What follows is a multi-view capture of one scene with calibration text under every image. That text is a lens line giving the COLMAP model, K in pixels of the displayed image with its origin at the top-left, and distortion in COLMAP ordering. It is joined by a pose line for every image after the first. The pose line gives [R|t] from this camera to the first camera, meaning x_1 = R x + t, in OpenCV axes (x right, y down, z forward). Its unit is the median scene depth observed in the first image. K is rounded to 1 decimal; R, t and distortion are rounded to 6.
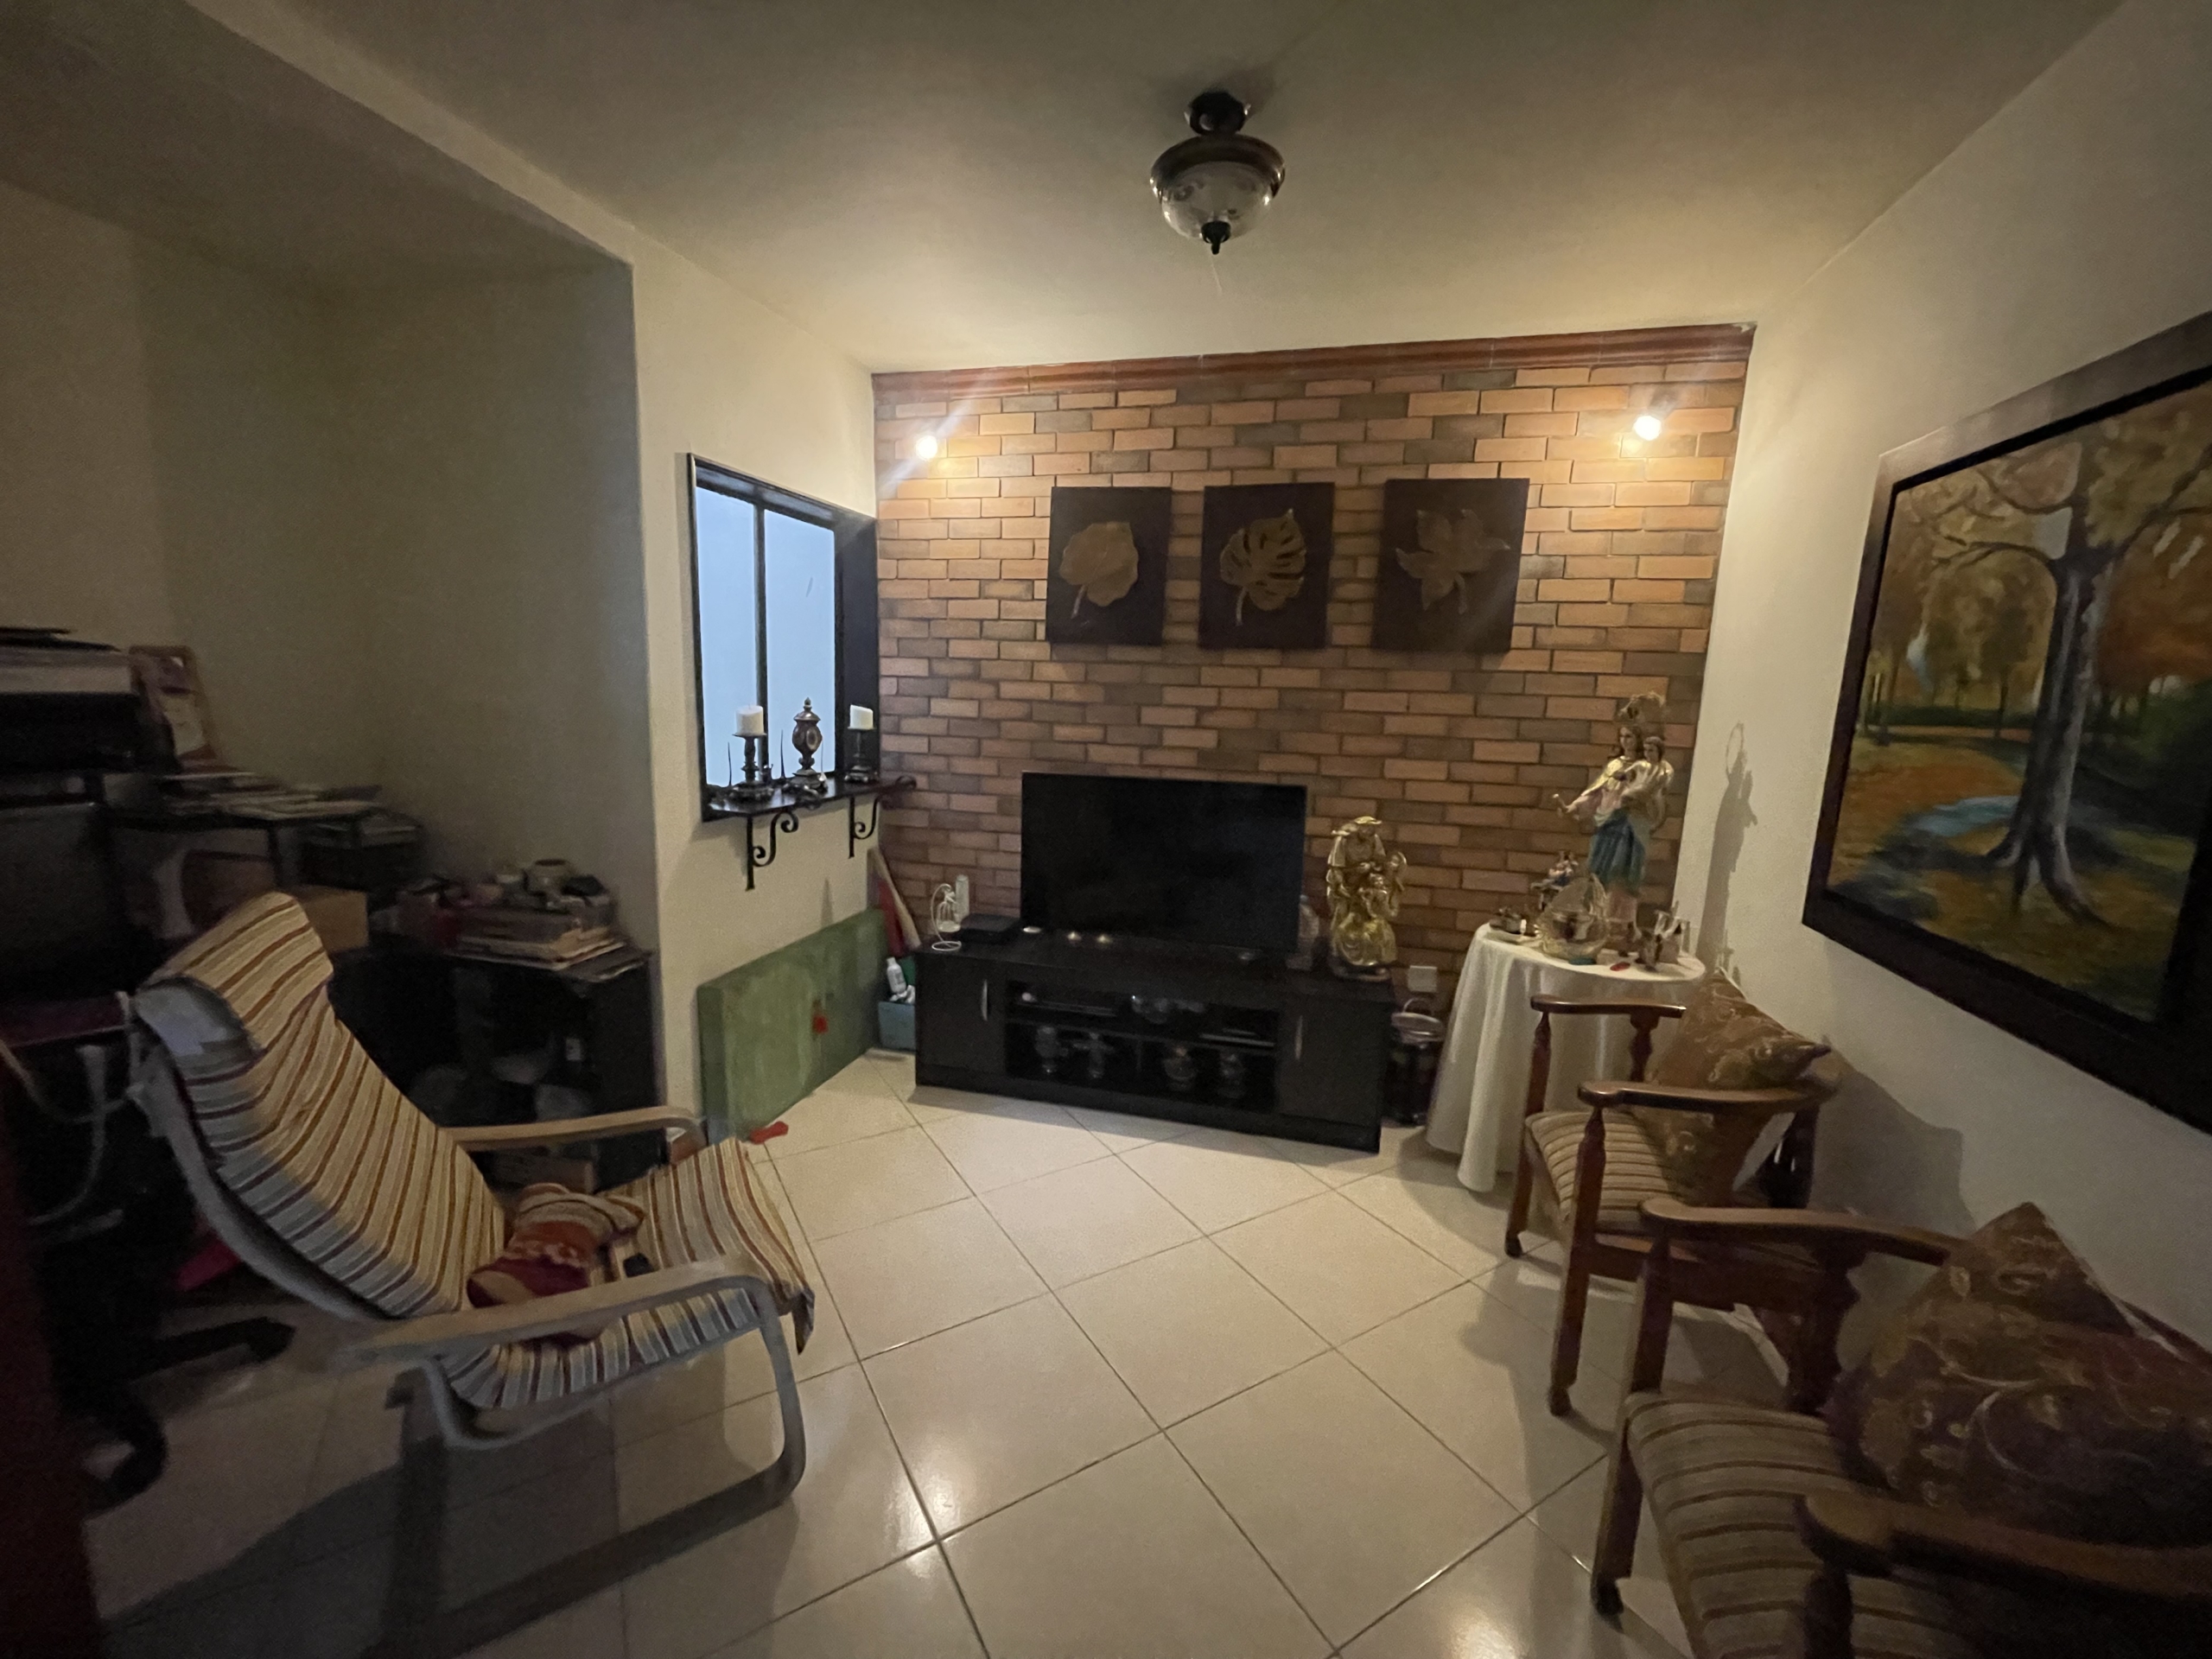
lens RADIAL K [[895.8, 0, 1093.3], [0, 895.8, 825.4], [0, 0, 1]] dist [-0.004346, 0.002287]
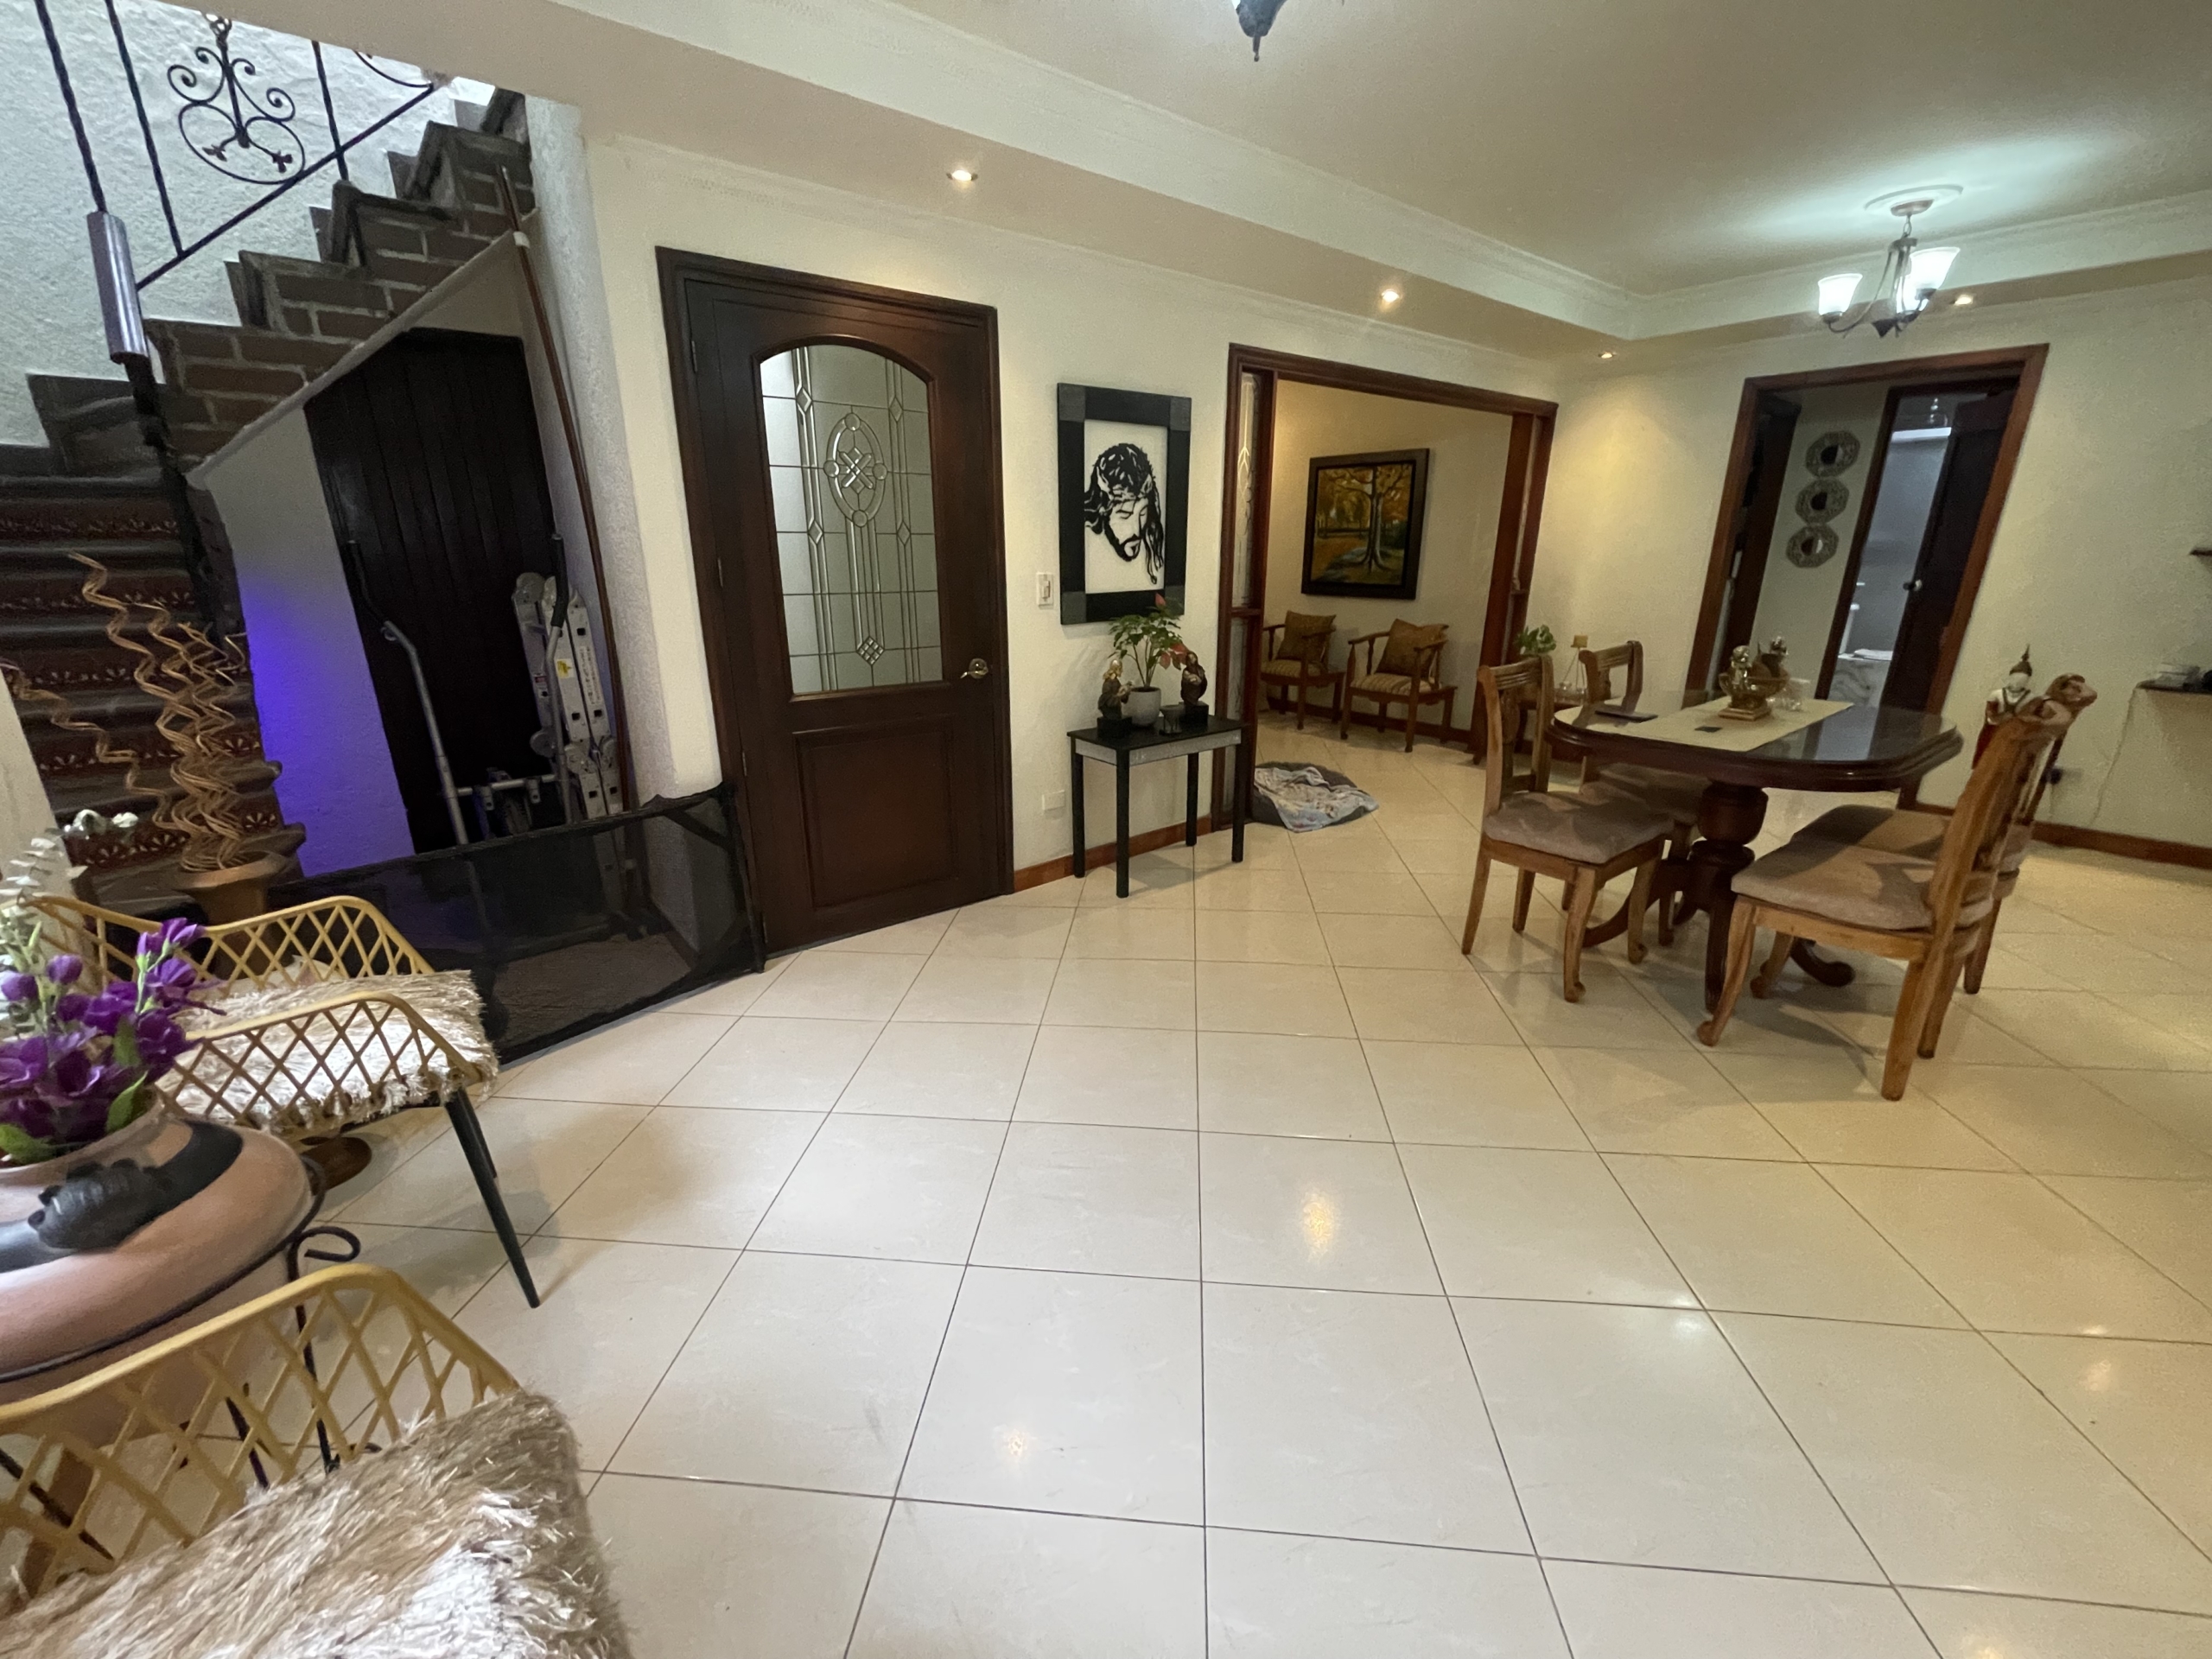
lens RADIAL K [[895.8, 0, 1099.8], [0, 895.8, 837.8], [0, 0, 1]] dist [-0.004346, 0.002287]
pose [[0.602433, -0.278909, 0.747853, -1.645515], [0.141778, 0.959453, 0.243616, 0.038690], [-0.785477, -0.040733, 0.617549, -0.378008]]
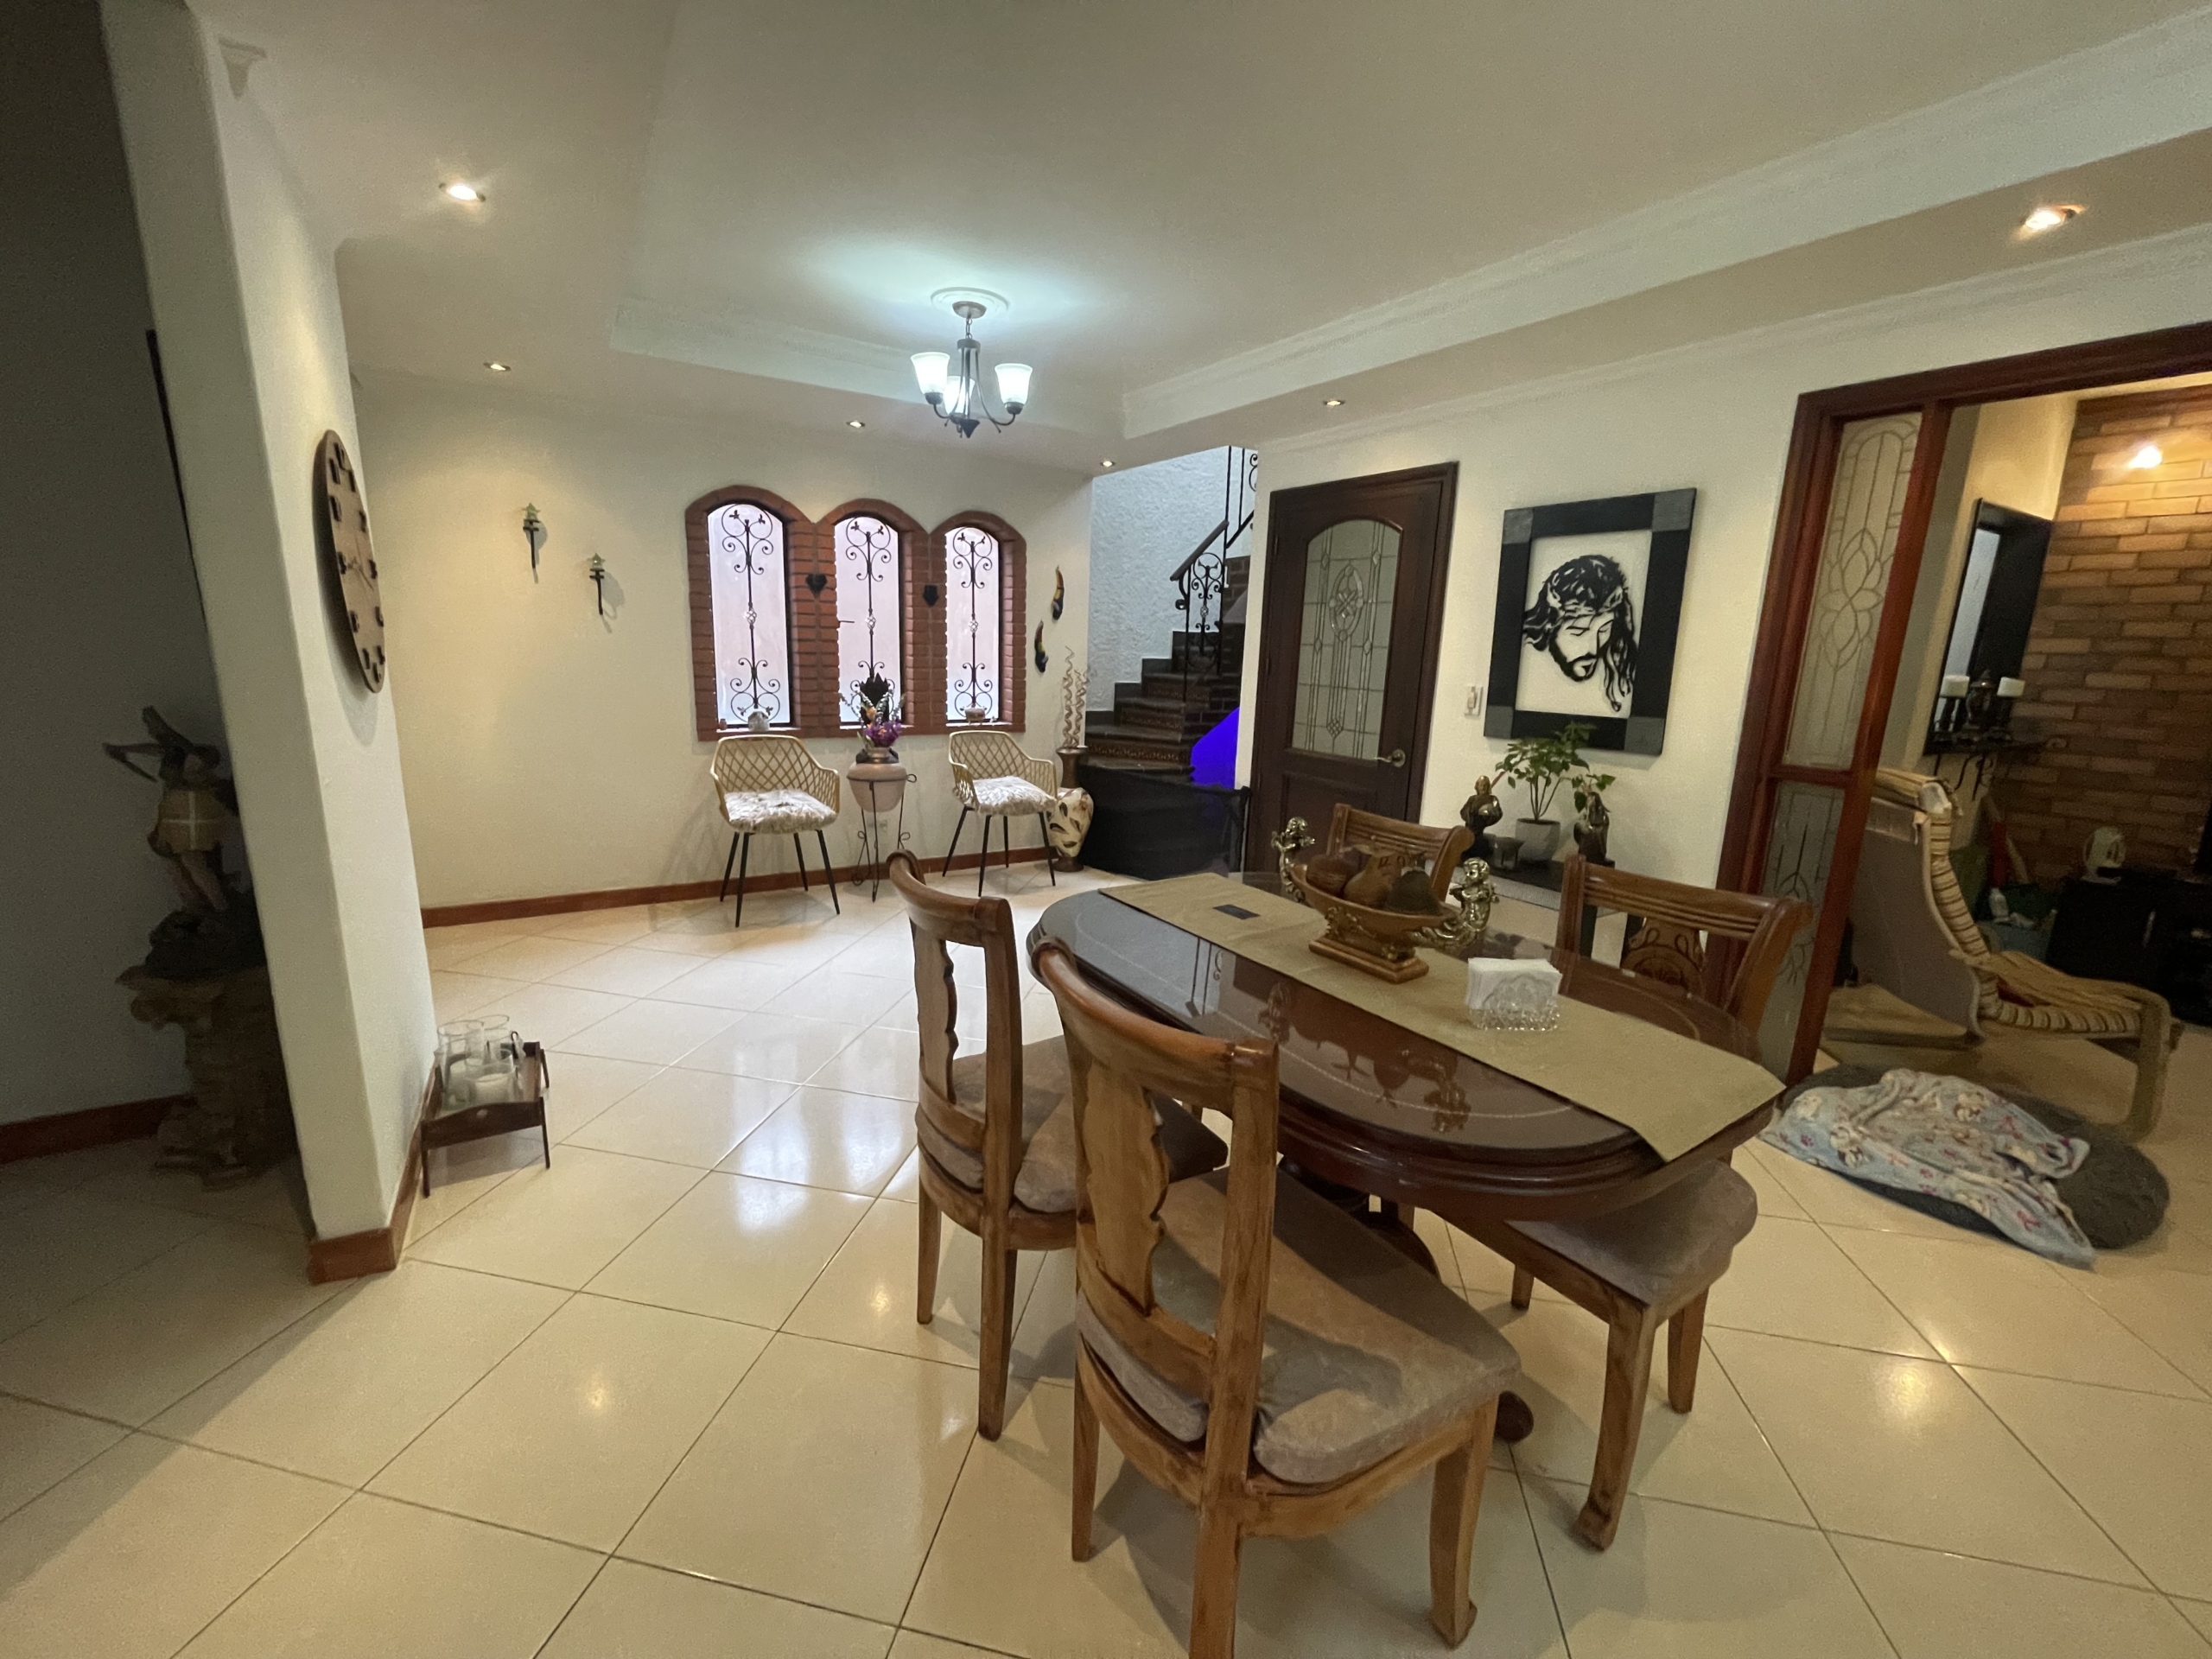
lens RADIAL K [[895.8, 0, 1106.9], [0, 895.8, 822.9], [0, 0, 1]] dist [-0.004346, 0.002287]
pose [[0.736426, 0.129760, -0.663957, -0.361718], [-0.115798, 0.991126, 0.065264, 0.138000], [0.666534, 0.028823, 0.744917, -0.793008]]
